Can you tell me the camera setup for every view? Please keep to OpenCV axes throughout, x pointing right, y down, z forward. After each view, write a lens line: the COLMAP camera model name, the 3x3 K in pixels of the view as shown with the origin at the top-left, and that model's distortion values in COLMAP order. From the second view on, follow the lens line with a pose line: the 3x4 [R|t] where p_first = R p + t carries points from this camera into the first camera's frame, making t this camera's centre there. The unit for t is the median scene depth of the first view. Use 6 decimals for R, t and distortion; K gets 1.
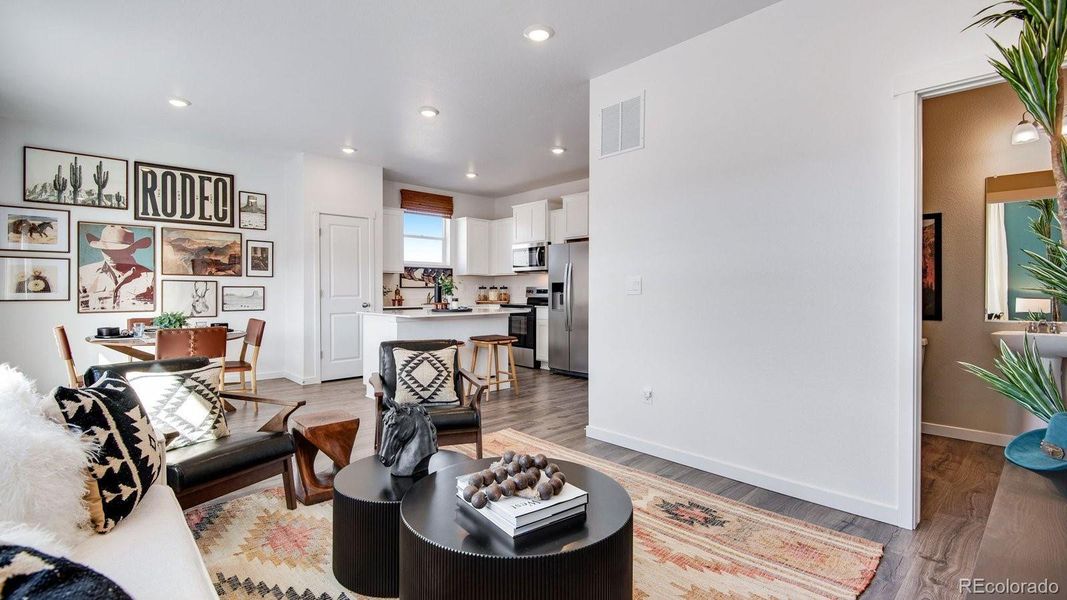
lens RADIAL K [[484.5, 0, 538.0], [0, 484.5, 292.3], [0, 0, 1]] dist [-0.001065, -0.009377]
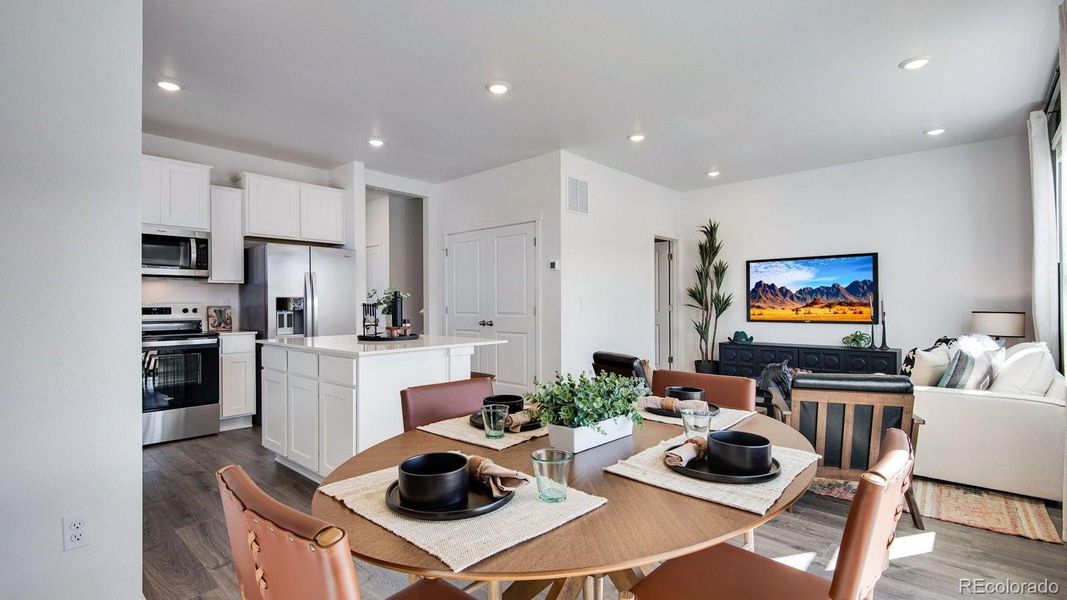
lens RADIAL K [[484.5, 0, 526.6], [0, 484.5, 299.9], [0, 0, 1]] dist [-0.001065, -0.009377]
pose [[-0.064093, 0.010046, 0.997893, -0.820334], [0.009973, 0.999906, -0.009426, -0.007410], [-0.997894, 0.009348, -0.064187, 0.805468]]
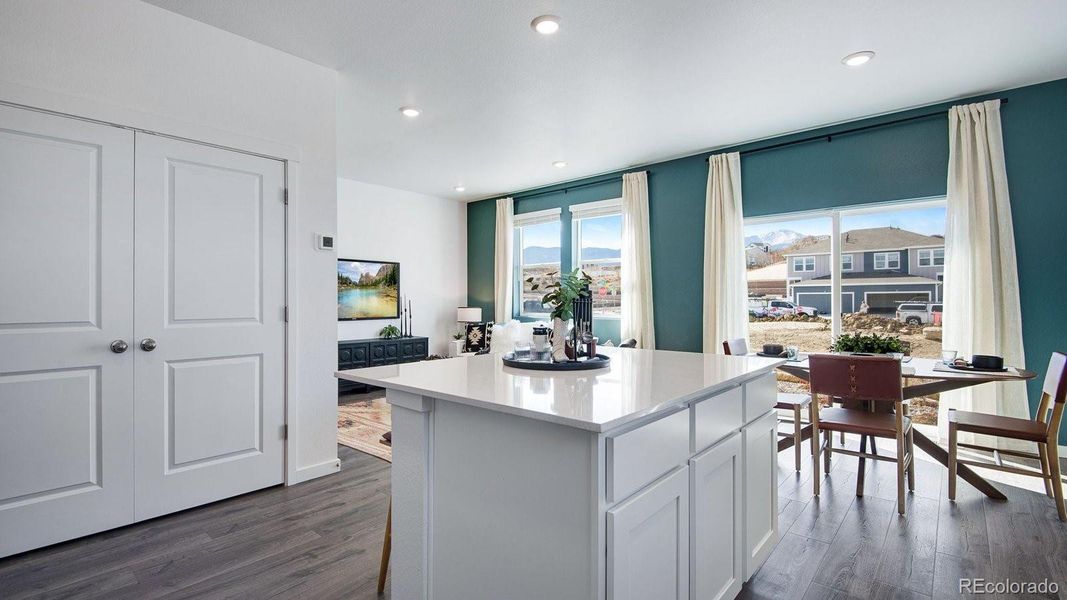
lens RADIAL K [[466.7, 0, 527.8], [0, 466.7, 296.1], [0, 0, 1]] dist [0.002943, -0.000184]
pose [[-0.997778, 0.004503, -0.066471, -0.130262], [0.004832, 0.999977, -0.004790, -0.010885], [0.066447, -0.005100, -0.997777, 1.277867]]
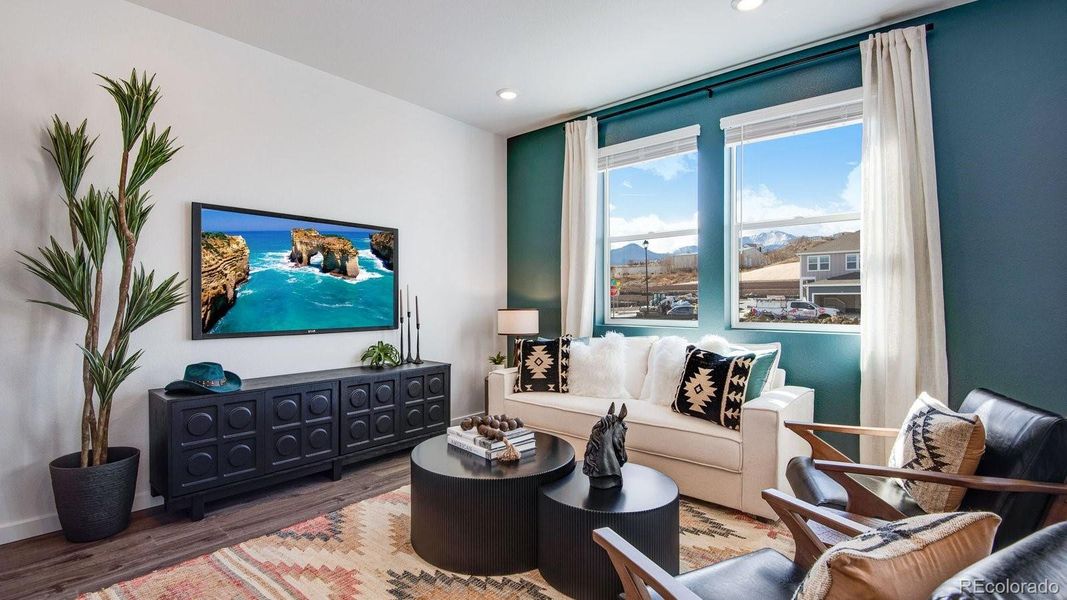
lens RADIAL K [[484.5, 0, 537.6], [0, 484.5, 305.5], [0, 0, 1]] dist [-0.001065, -0.009377]
pose [[-0.996147, 0.002980, -0.087648, -0.015364], [0.001651, 0.999883, 0.015232, -0.004453], [0.087683, 0.015029, -0.996035, 0.748632]]
